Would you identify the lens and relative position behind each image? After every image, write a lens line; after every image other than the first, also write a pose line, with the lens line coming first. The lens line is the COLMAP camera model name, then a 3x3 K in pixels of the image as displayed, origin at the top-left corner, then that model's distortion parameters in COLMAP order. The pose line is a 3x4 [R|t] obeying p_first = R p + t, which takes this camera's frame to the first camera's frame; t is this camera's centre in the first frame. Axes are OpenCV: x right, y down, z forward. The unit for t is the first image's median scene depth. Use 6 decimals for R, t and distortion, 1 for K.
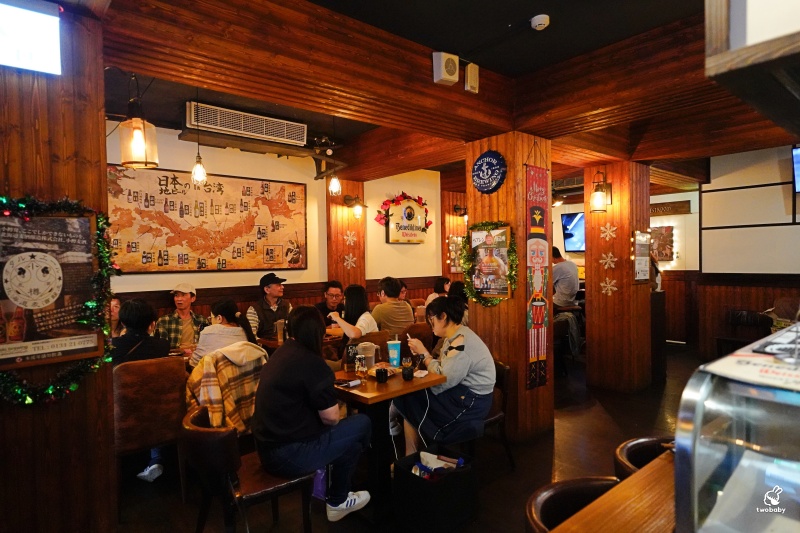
lens RADIAL K [[472.0, 0, 399.6], [0, 472.0, 268.1], [0, 0, 1]] dist [-0.001666, 0.000233]
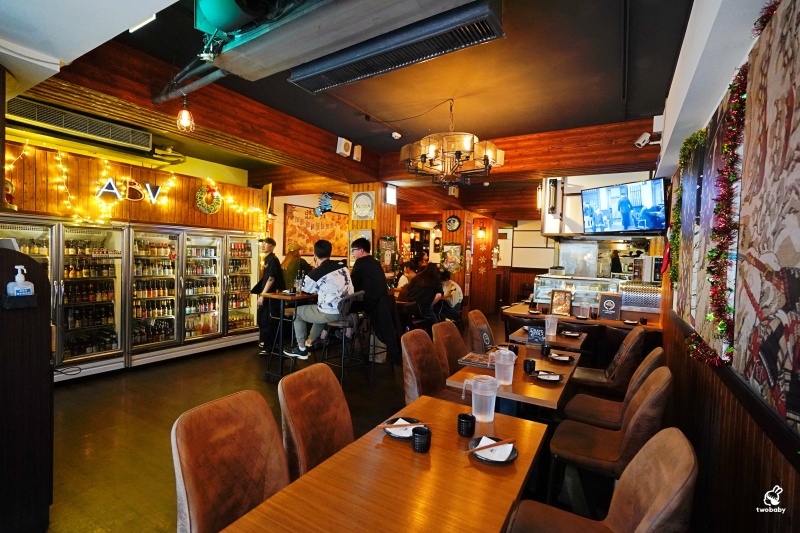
lens RADIAL K [[377.3, 0, 400.4], [0, 377.3, 267.2], [0, 0, 1]] dist [0.000469, 0.000046]
pose [[0.945001, 0.039075, 0.324724, -0.609725], [-0.043567, 0.999029, 0.006571, 0.030281], [-0.324152, -0.020357, 0.945786, -0.717046]]
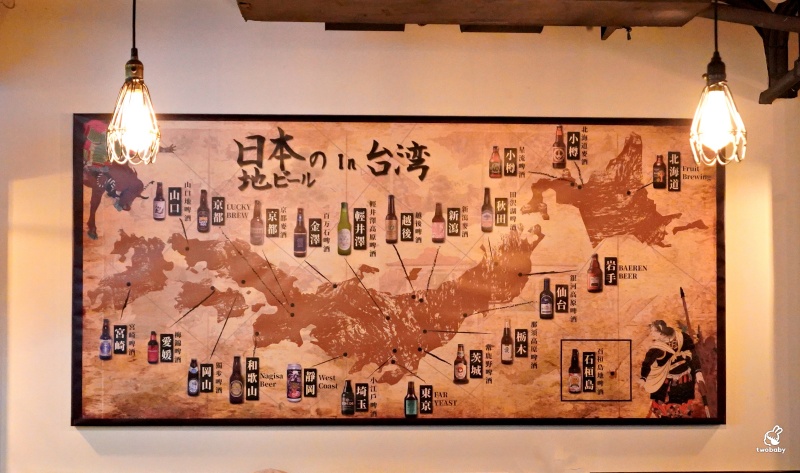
lens RADIAL K [[942.7, 0, 400.7], [0, 942.7, 241.3], [0, 0, 1]] dist [-0.000078, 0.000000]
pose [[0.785048, -0.003474, -0.619425, -0.000235], [-0.027737, 0.998784, -0.040755, -0.090484], [0.618814, 0.049175, 0.783997, 0.512407]]
